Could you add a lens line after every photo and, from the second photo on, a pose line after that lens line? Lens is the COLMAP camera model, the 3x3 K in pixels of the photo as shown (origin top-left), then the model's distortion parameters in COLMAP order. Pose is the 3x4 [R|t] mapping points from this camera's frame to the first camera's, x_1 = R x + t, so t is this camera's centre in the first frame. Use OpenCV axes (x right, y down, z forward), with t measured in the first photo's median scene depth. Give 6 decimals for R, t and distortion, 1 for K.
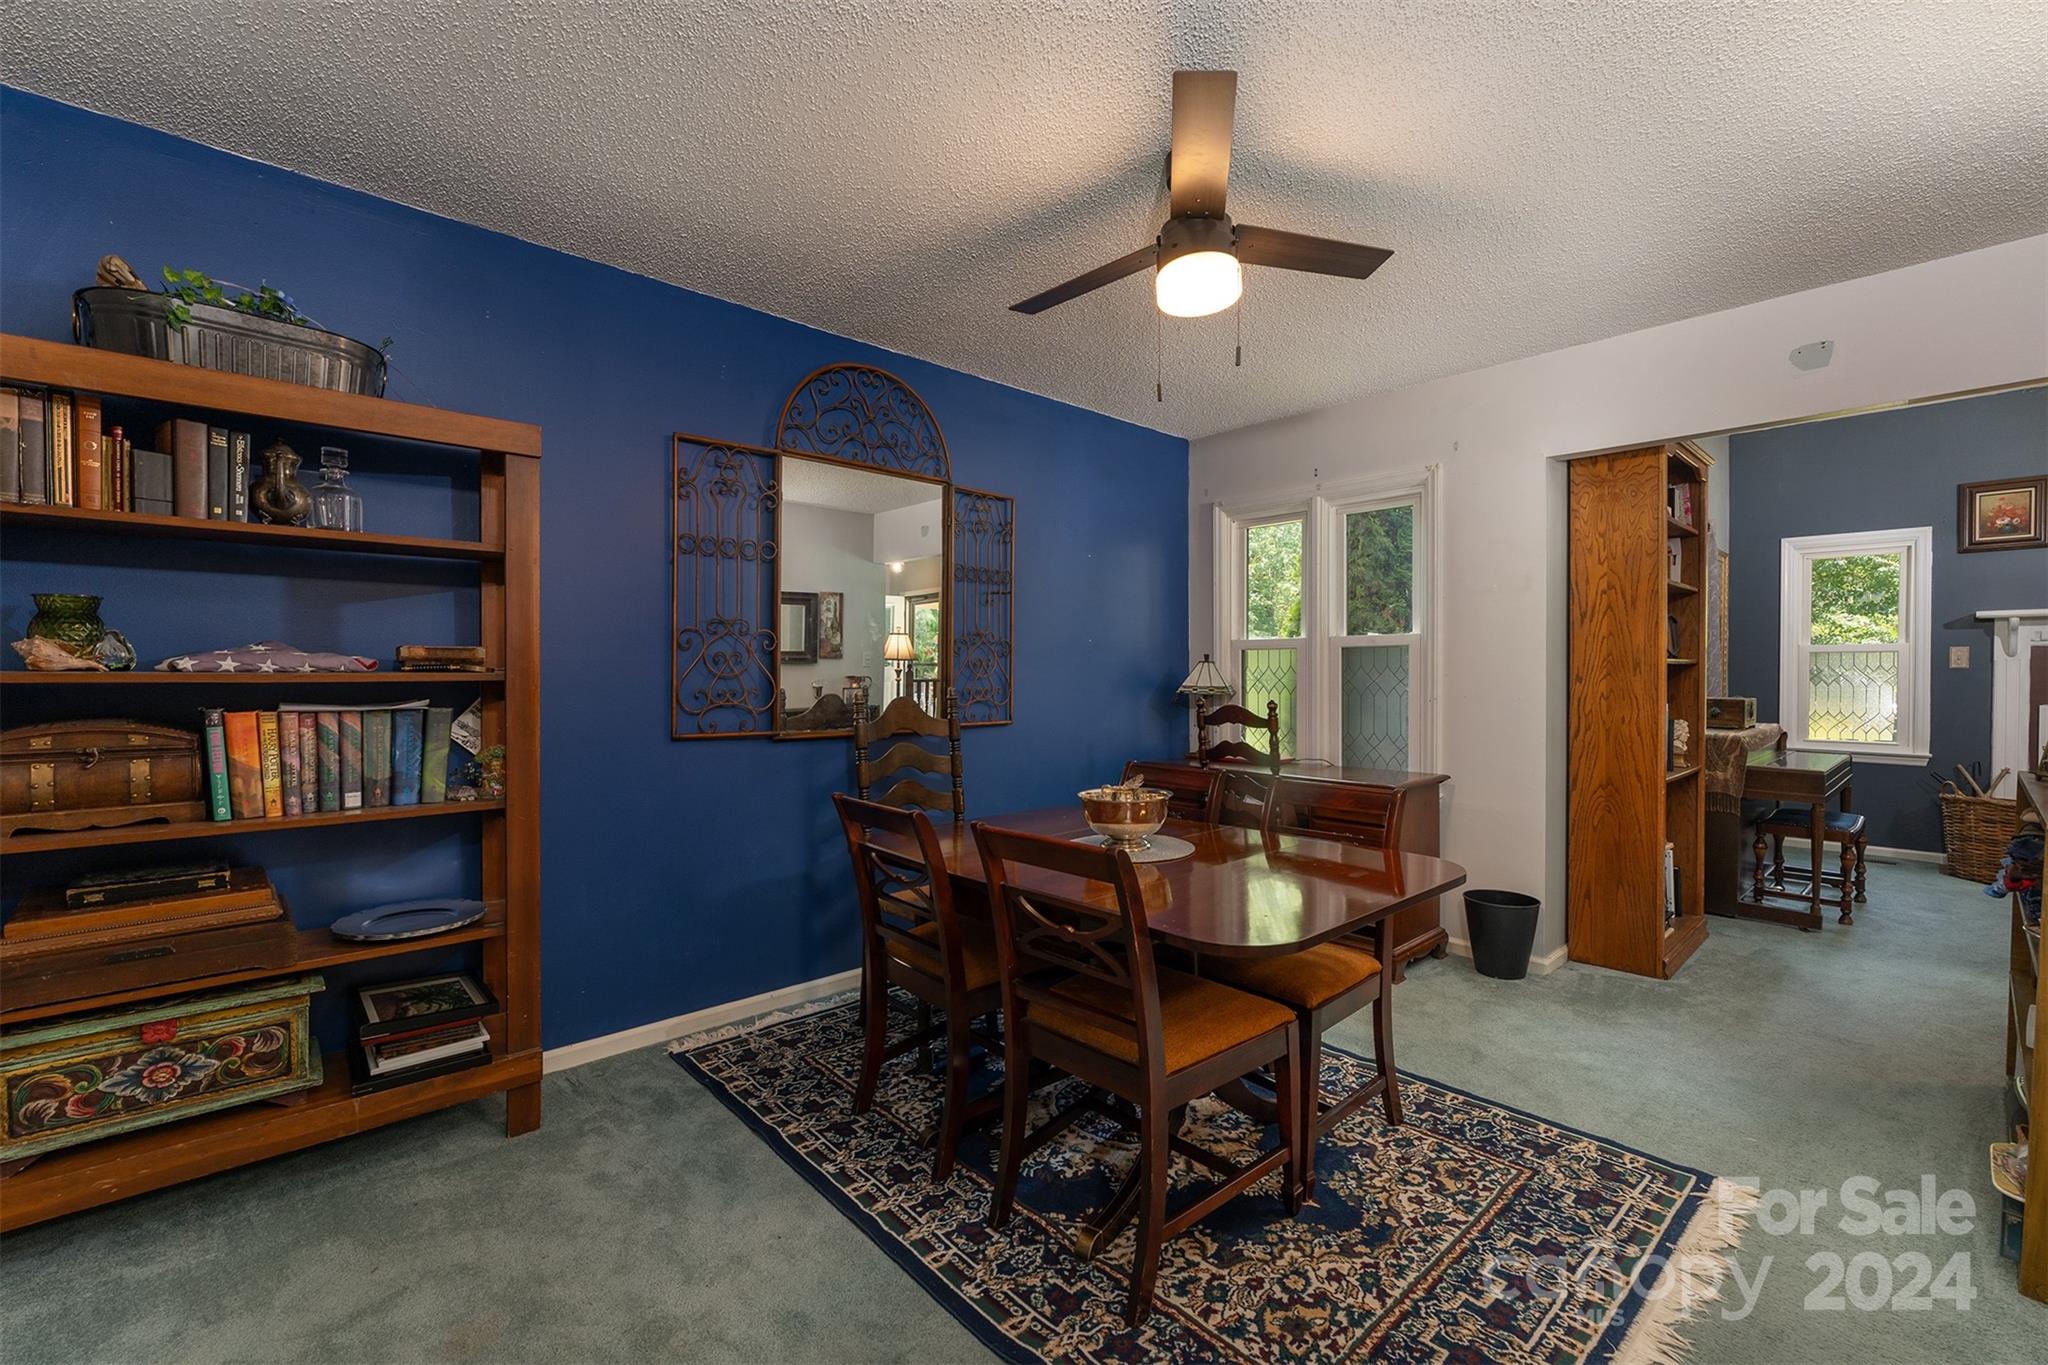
lens RADIAL K [[828.2, 0, 1011.1], [0, 828.2, 678.0], [0, 0, 1]] dist [-0.008386, -0.000112]
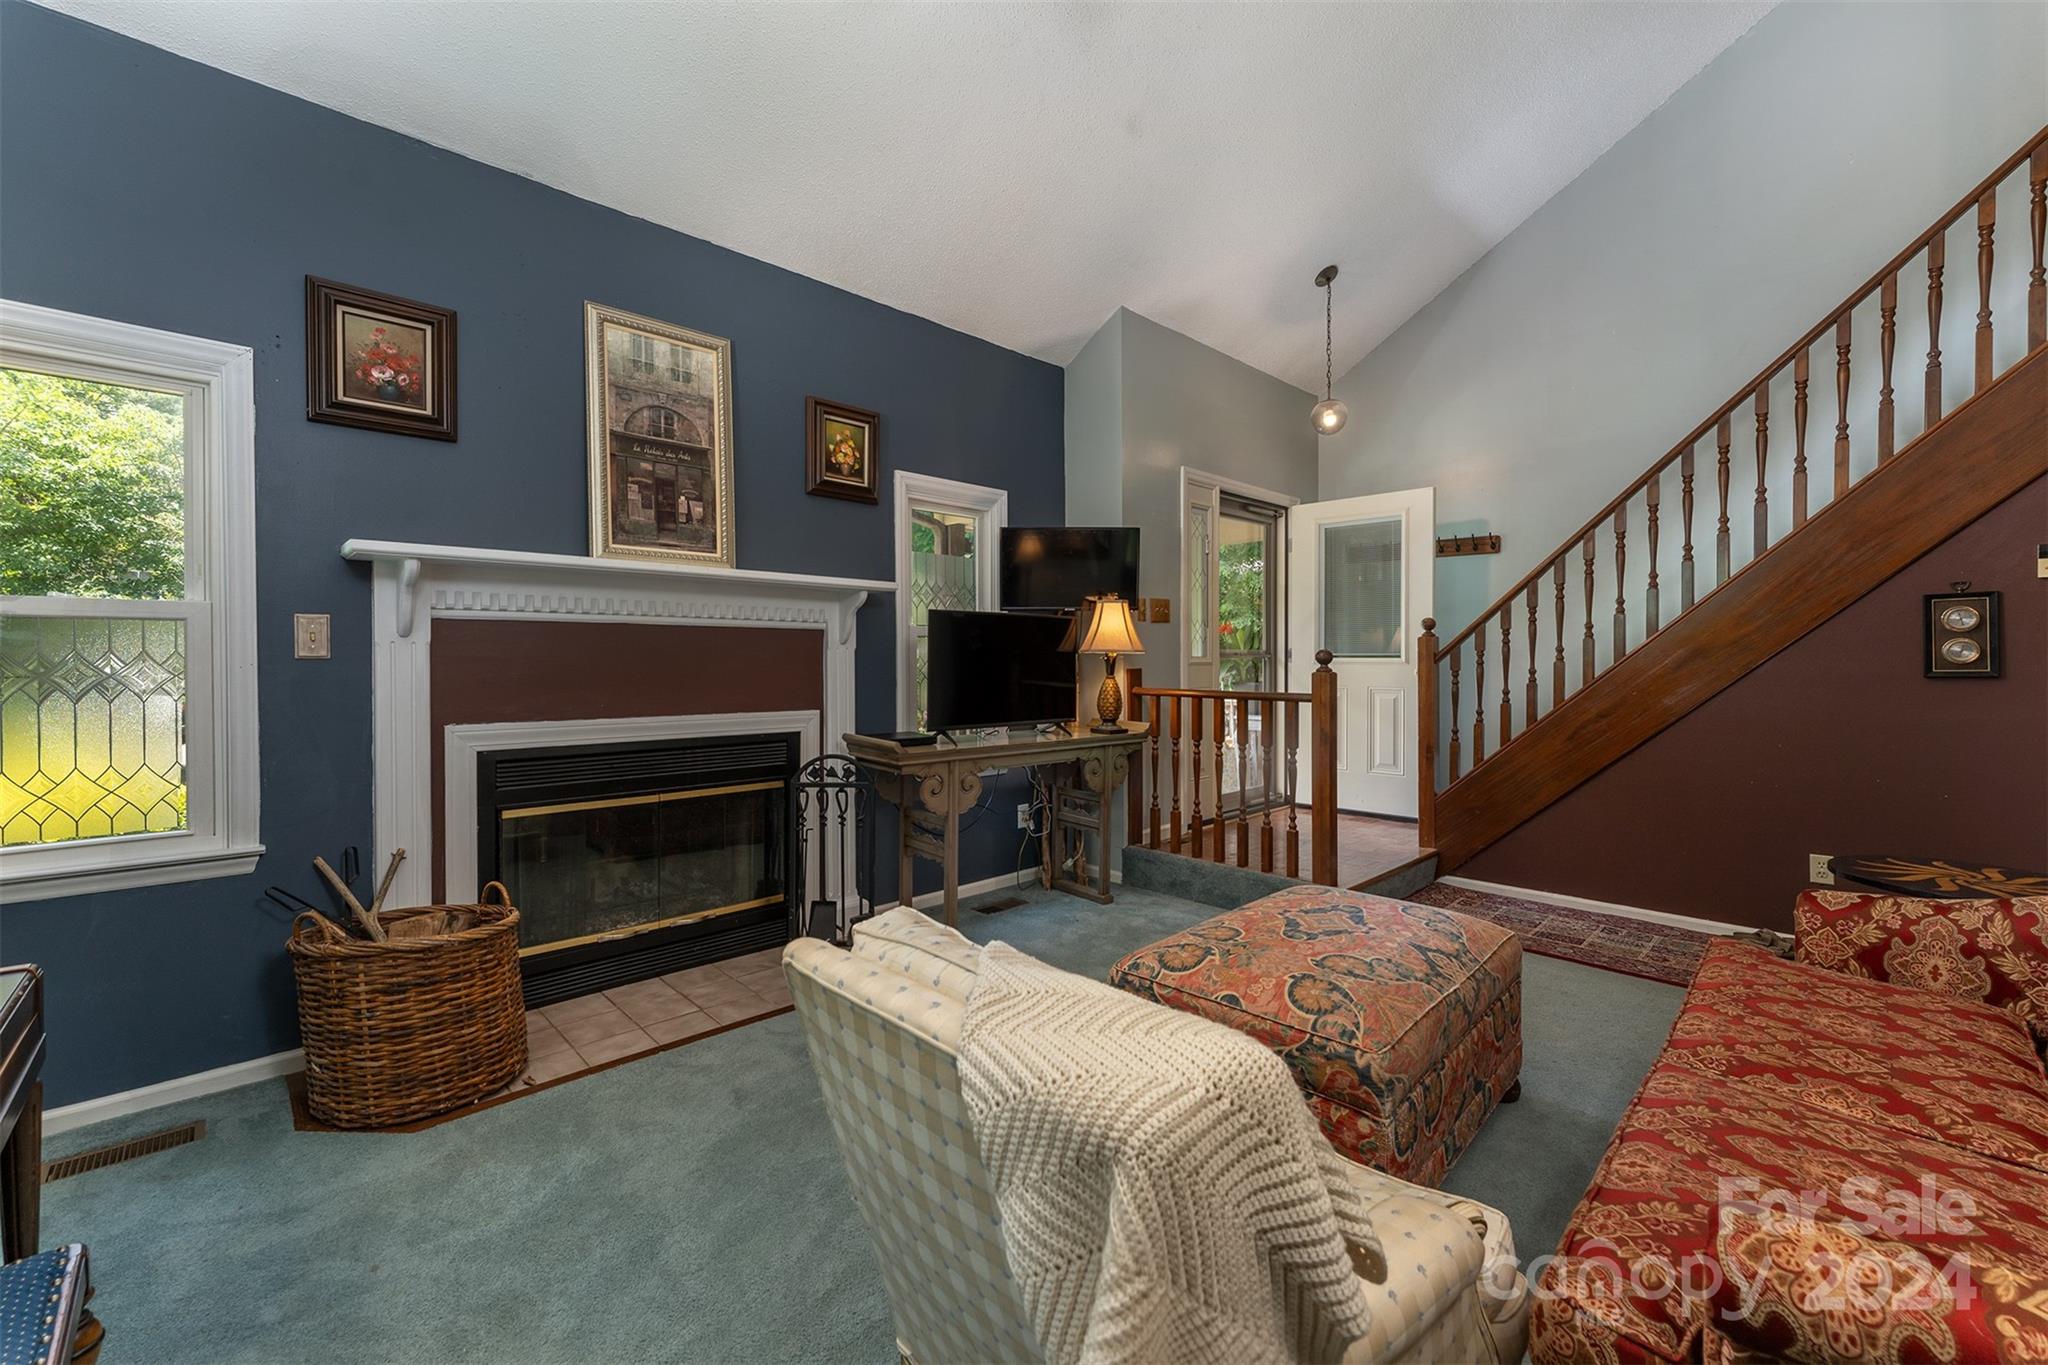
lens RADIAL K [[819.3, 0, 1013.0], [0, 819.3, 662.5], [0, 0, 1]] dist [0.008069, -0.000344]
pose [[-0.051343, -0.009039, 0.998640, 0.648847], [0.010421, 0.999900, 0.009586, -0.009685], [-0.998627, 0.010899, -0.051243, 0.610508]]
